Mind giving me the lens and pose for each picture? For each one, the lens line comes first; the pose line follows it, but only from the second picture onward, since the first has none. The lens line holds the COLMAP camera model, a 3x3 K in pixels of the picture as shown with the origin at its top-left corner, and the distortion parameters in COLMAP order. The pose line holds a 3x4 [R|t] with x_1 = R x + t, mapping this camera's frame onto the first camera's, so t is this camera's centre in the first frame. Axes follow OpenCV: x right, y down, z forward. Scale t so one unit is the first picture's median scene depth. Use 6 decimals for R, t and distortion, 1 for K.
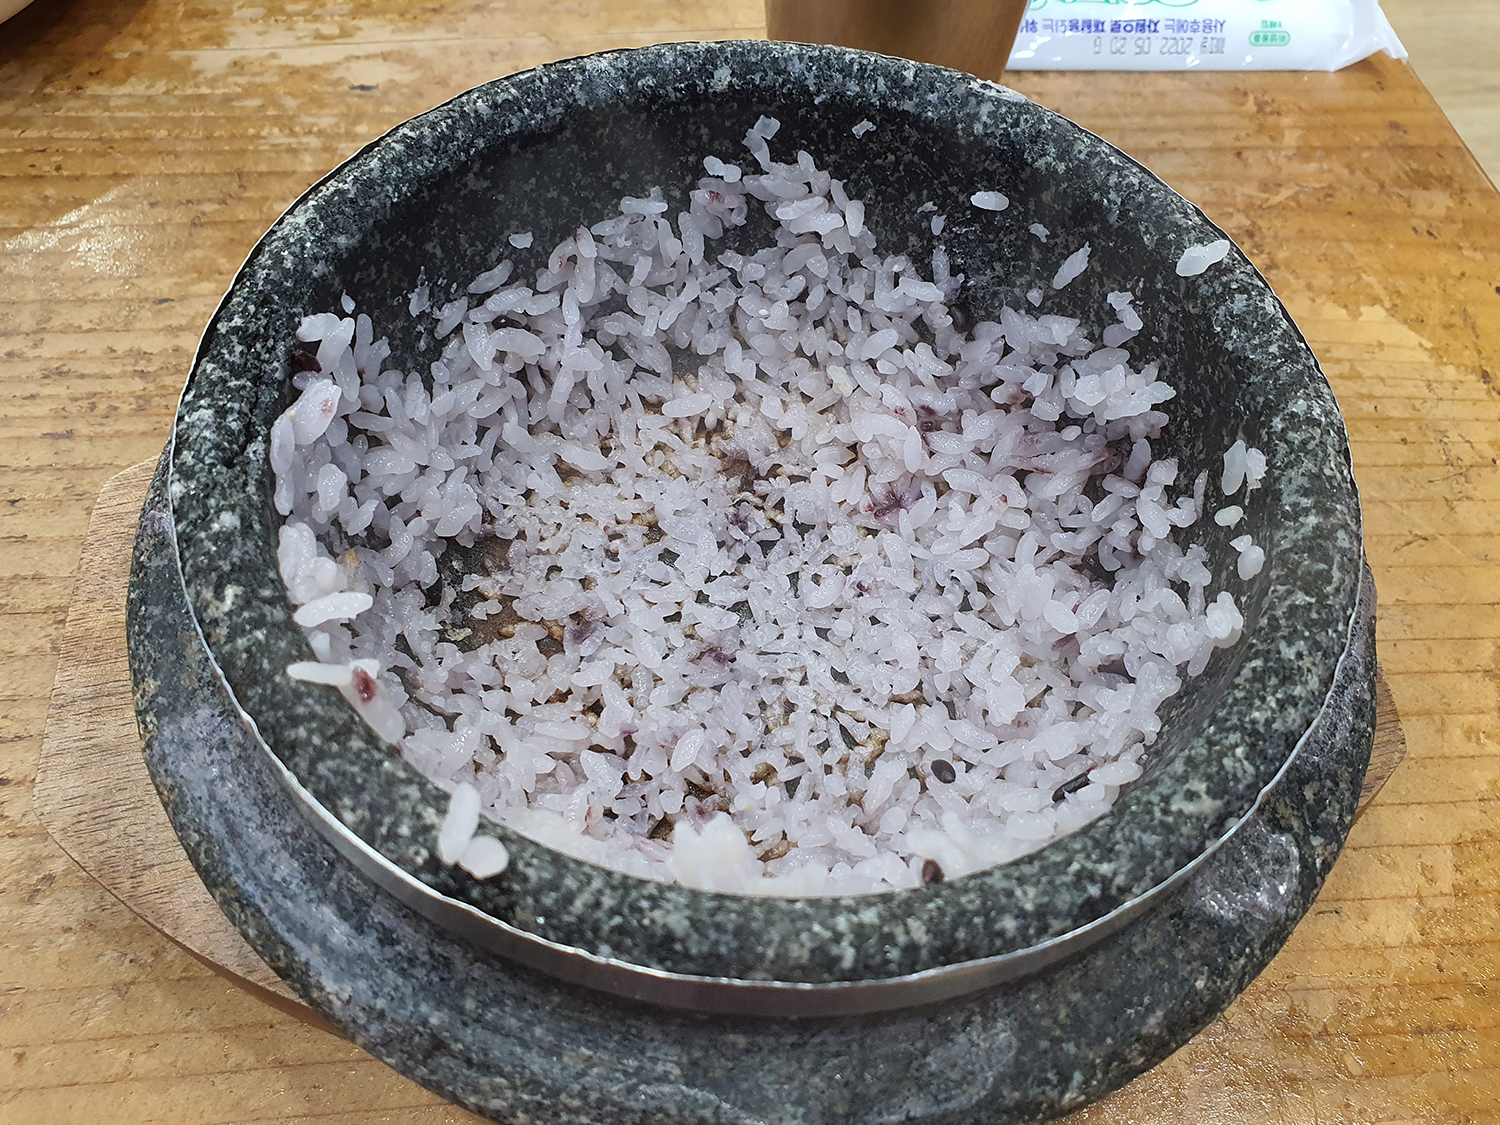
lens RADIAL K [[1216.6, 0, 748.9], [0, 1216.6, 559.8], [0, 0, 1]] dist [-0.026987, 0.034049]
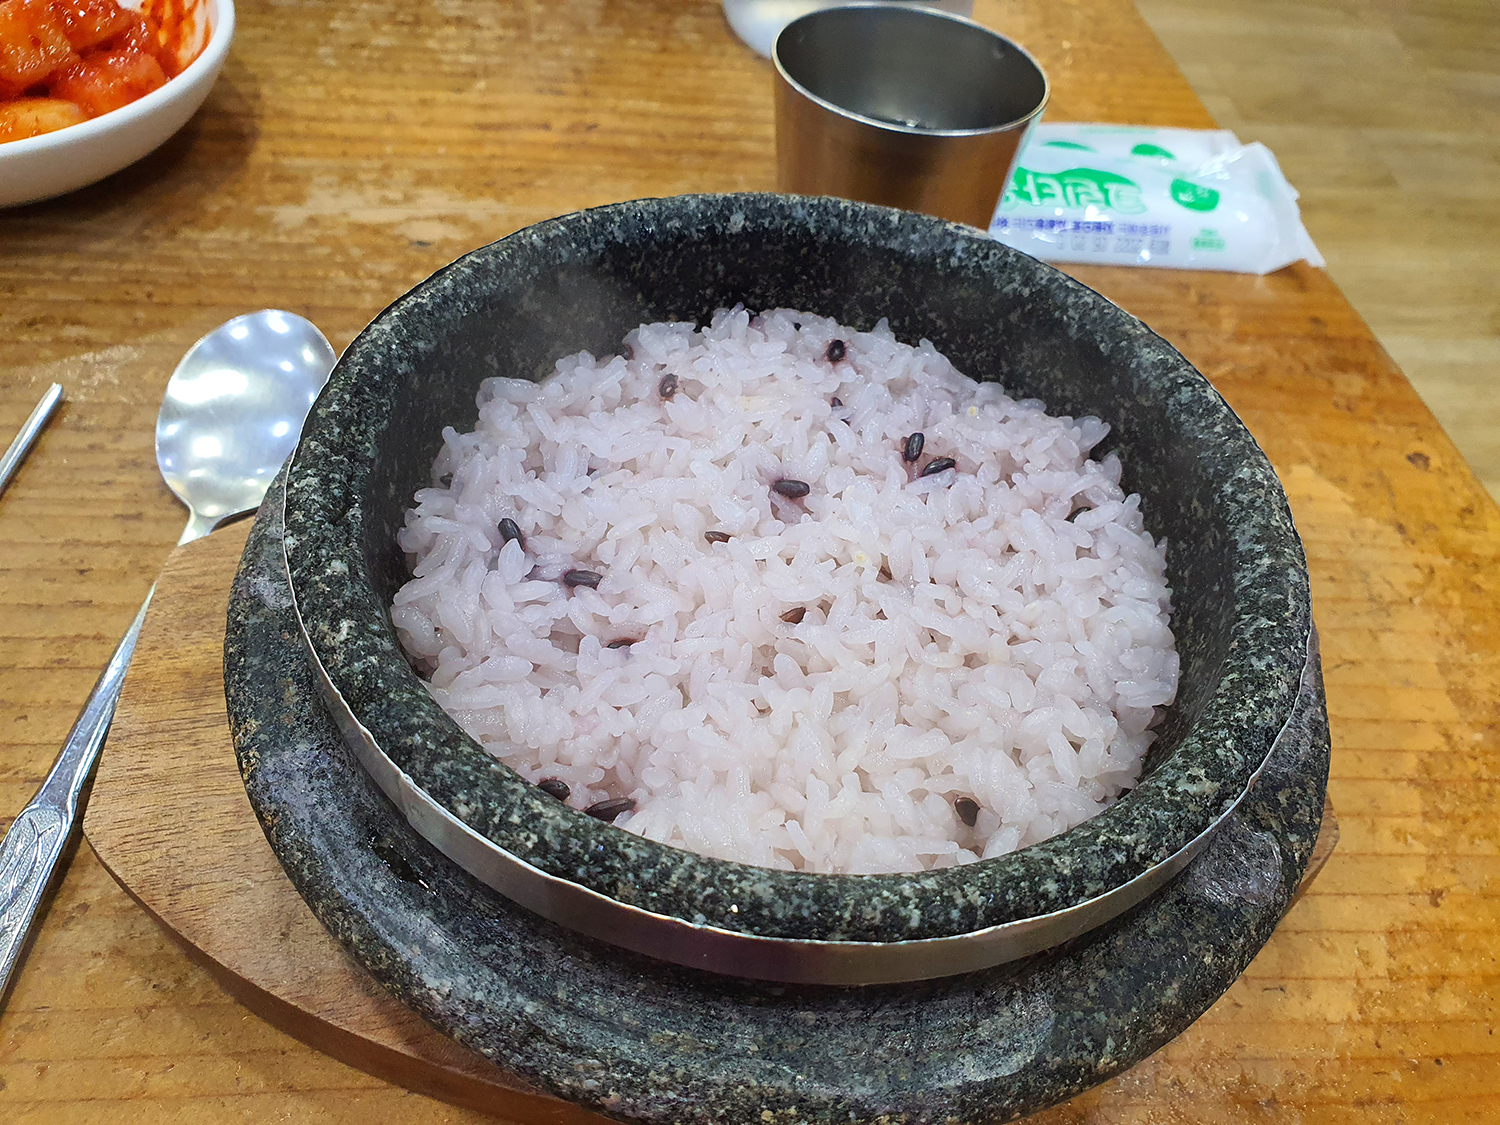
lens RADIAL K [[1140.4, 0, 755.7], [0, 1140.4, 566.7], [0, 0, 1]] dist [-0.017470, 0.008427]
pose [[0.998232, -0.014376, 0.057678, -0.099845], [0.022031, 0.990687, -0.134362, 0.115893], [-0.055209, 0.135395, 0.989252, -0.070188]]
